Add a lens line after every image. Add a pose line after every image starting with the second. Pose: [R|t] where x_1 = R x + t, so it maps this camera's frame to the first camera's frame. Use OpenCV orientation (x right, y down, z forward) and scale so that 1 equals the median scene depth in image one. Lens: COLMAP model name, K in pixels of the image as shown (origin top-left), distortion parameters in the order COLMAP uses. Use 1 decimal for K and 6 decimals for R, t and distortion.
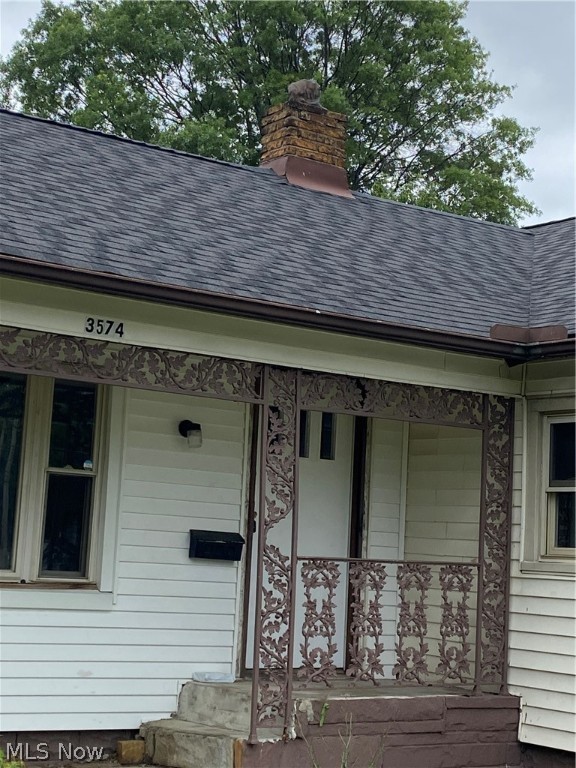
lens RADIAL K [[1369.8, 0, 288.0], [0, 1369.8, 384.0], [0, 0, 1]] dist [-0.007510, 0.033850]
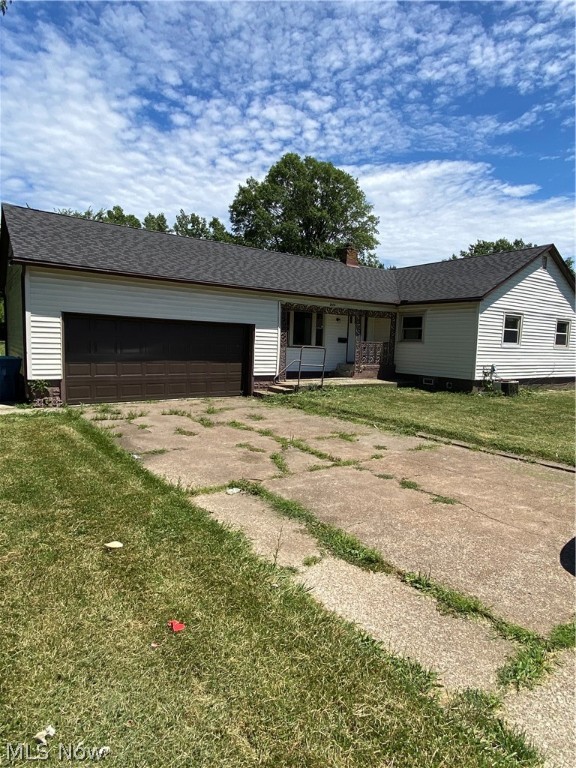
lens RADIAL K [[442.6, 0, 288.0], [0, 442.6, 384.0], [0, 0, 1]] dist [0.000696, -0.001069]
pose [[0.999573, -0.029154, -0.001825, -0.259013], [0.028873, 0.976558, 0.213310, -0.094637], [-0.004436, -0.213272, 0.976983, -0.763902]]
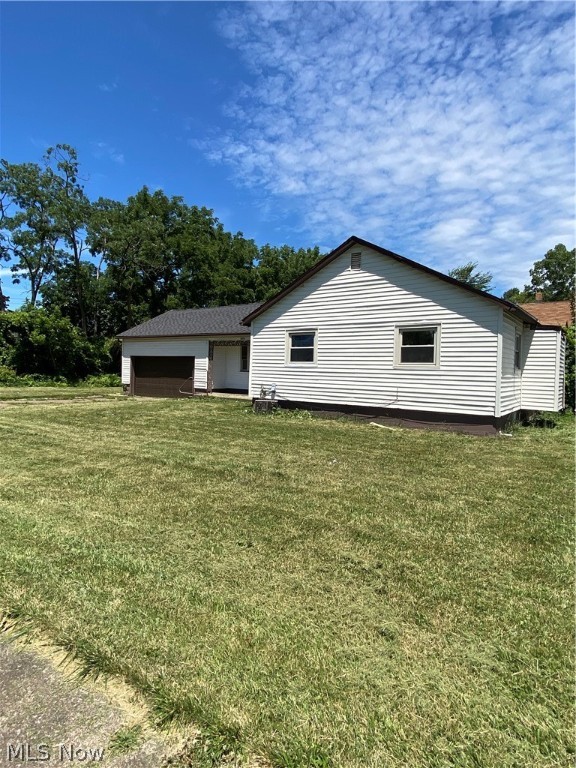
lens RADIAL K [[442.6, 0, 288.0], [0, 442.6, 384.0], [0, 0, 1]] dist [0.000696, -0.001069]
pose [[0.343321, -0.022542, -0.938948, 1.820173], [0.107745, 0.994057, 0.015532, 0.160291], [0.933018, -0.106499, 0.343709, 0.238274]]
